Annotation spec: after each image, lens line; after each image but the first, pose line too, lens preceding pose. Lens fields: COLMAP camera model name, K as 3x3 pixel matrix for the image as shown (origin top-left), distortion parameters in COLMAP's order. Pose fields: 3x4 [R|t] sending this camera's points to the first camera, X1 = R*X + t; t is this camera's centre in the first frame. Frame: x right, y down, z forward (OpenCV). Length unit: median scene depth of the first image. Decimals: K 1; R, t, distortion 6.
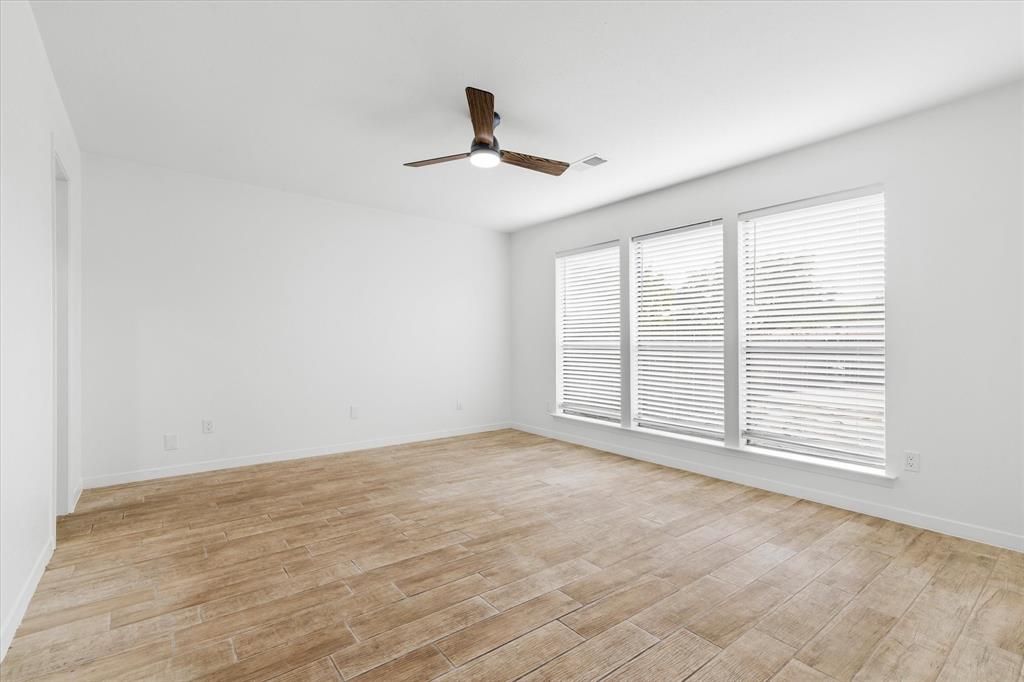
lens RADIAL K [[464.2, 0, 513.4], [0, 464.2, 343.4], [0, 0, 1]] dist [0.014175, -0.000580]
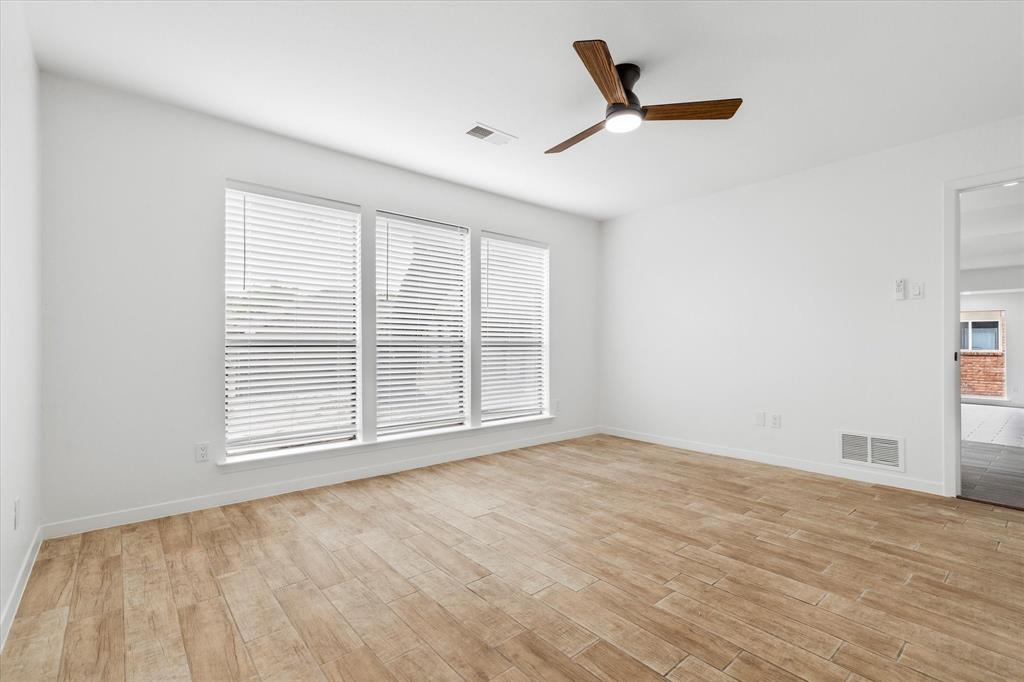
lens RADIAL K [[464.2, 0, 512.6], [0, 464.2, 341.1], [0, 0, 1]] dist [0.014175, -0.000580]
pose [[-0.039232, -0.003395, 0.999224, -1.013516], [-0.006193, 0.999976, 0.003155, 0.004360], [-0.999211, -0.006065, -0.039252, 1.386751]]
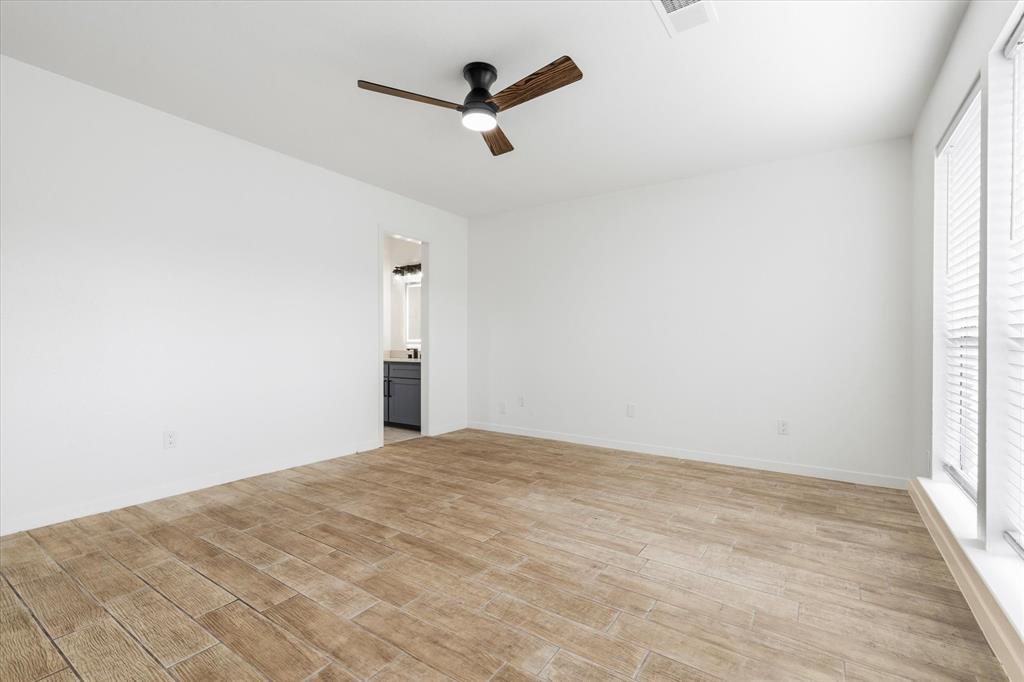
lens RADIAL K [[464.2, 0, 507.6], [0, 464.2, 345.0], [0, 0, 1]] dist [0.014175, -0.000580]
pose [[0.293646, 0.007287, -0.955886, 0.883062], [0.000487, 0.999970, 0.007772, 0.015819], [0.955914, -0.002748, 0.293633, 0.892778]]
